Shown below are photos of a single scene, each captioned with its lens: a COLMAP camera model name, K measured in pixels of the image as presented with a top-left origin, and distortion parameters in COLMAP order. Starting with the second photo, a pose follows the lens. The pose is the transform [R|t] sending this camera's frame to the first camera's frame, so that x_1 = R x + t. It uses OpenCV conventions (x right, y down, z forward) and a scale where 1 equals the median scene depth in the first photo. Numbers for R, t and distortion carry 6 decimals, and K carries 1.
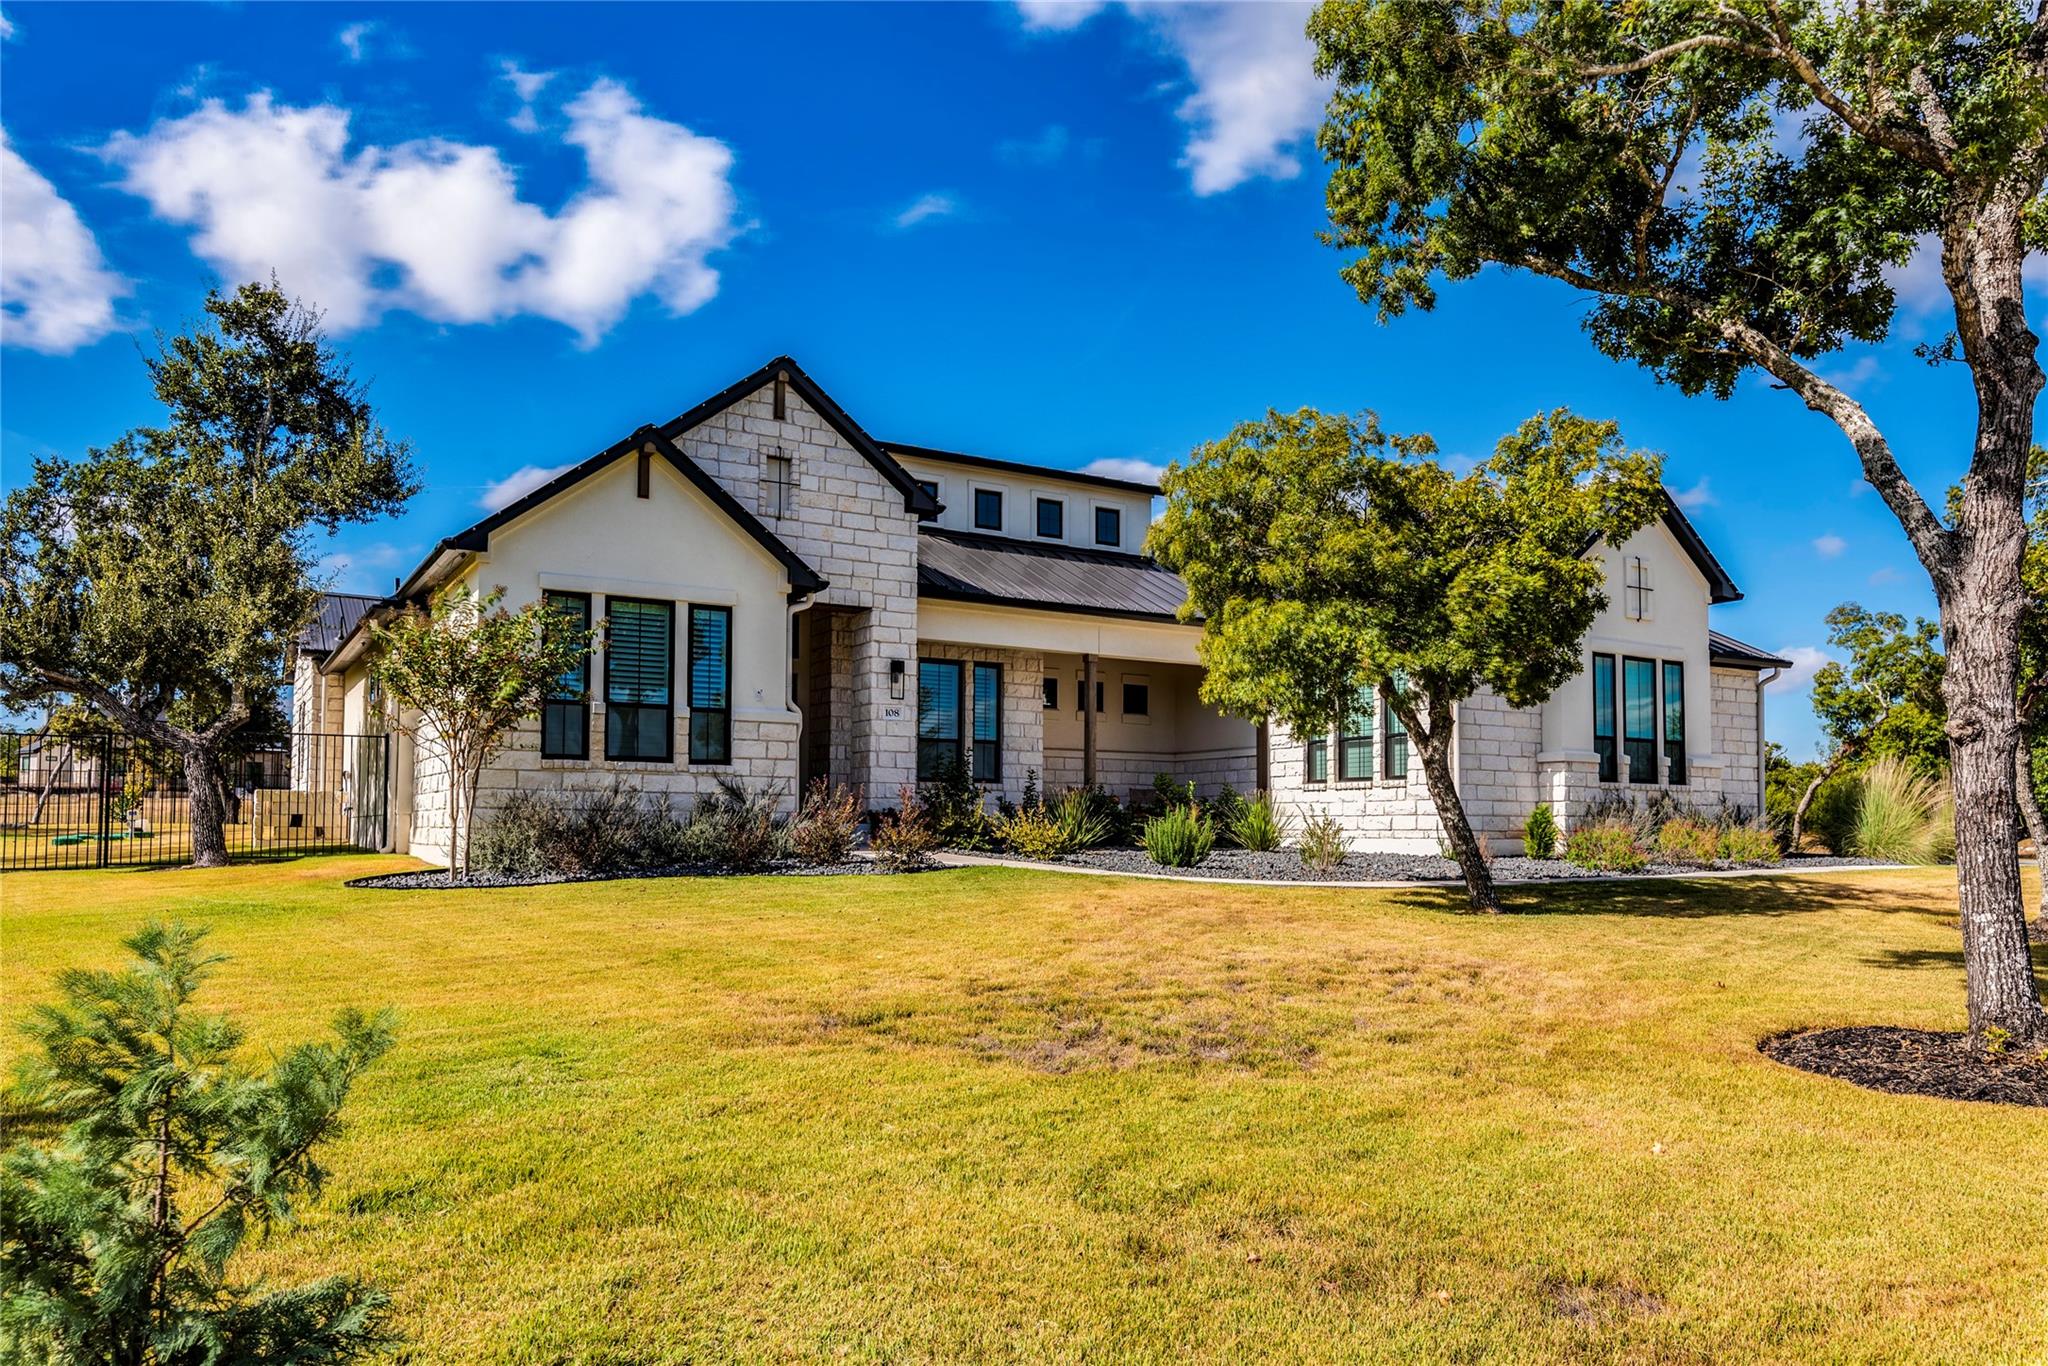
lens RADIAL K [[1461.6, 0, 1024.0], [0, 1461.6, 683.0], [0, 0, 1]] dist [0.002425, 0.000930]
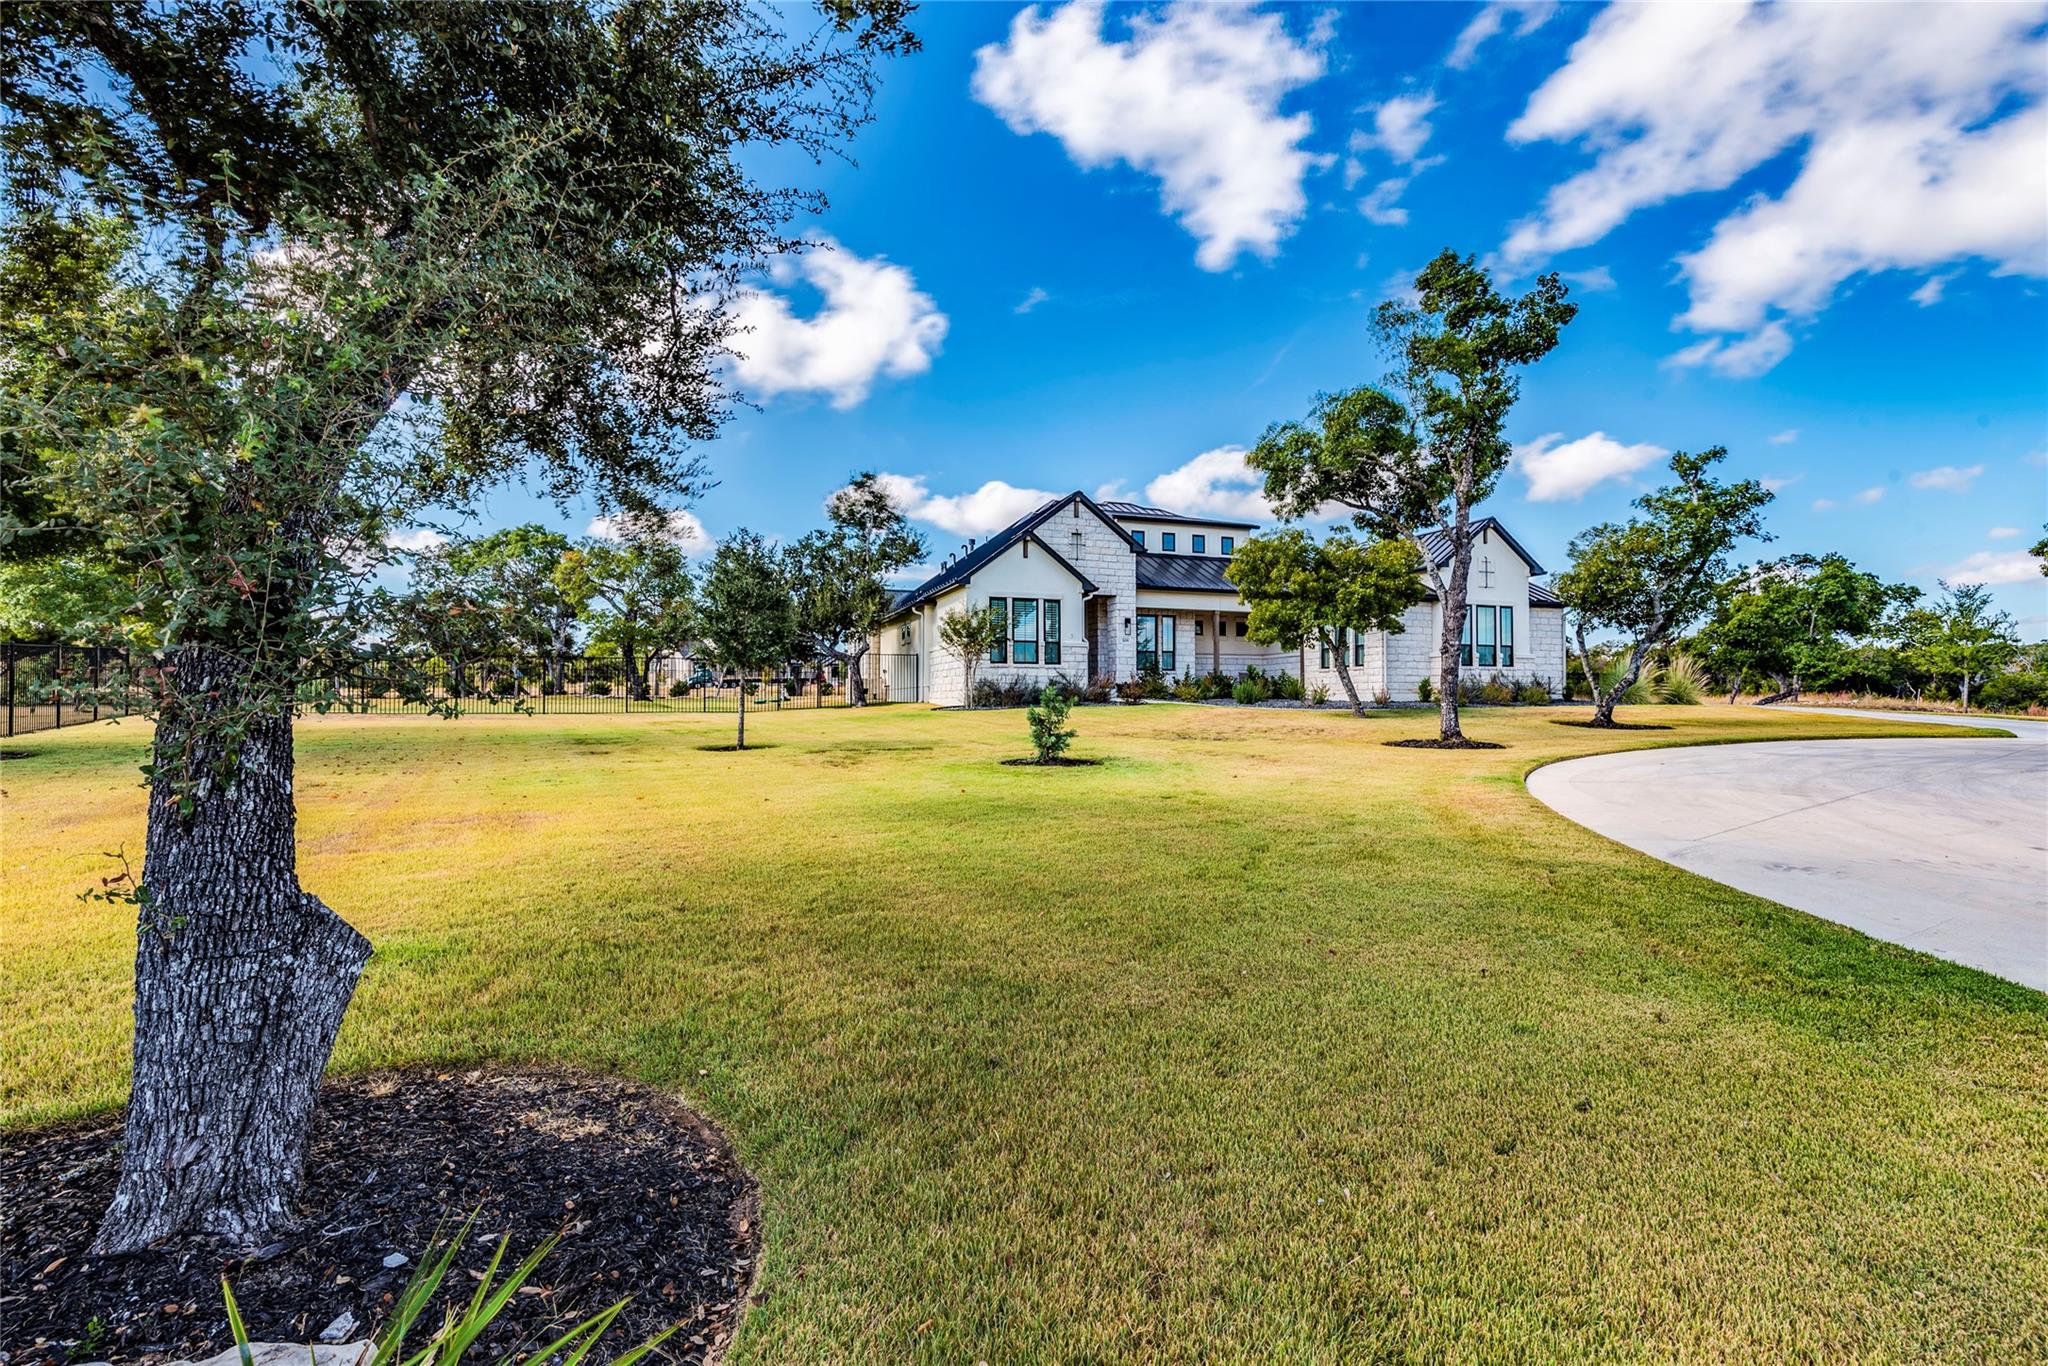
lens RADIAL K [[940.9, 0, 1014.9], [0, 940.9, 701.9], [0, 0, 1]] dist [0.002195, 0.000044]
pose [[0.980000, -0.005485, -0.198922, 0.032172], [0.025182, 0.995002, 0.096623, -0.029804], [0.197398, -0.099699, 0.975240, -0.474223]]
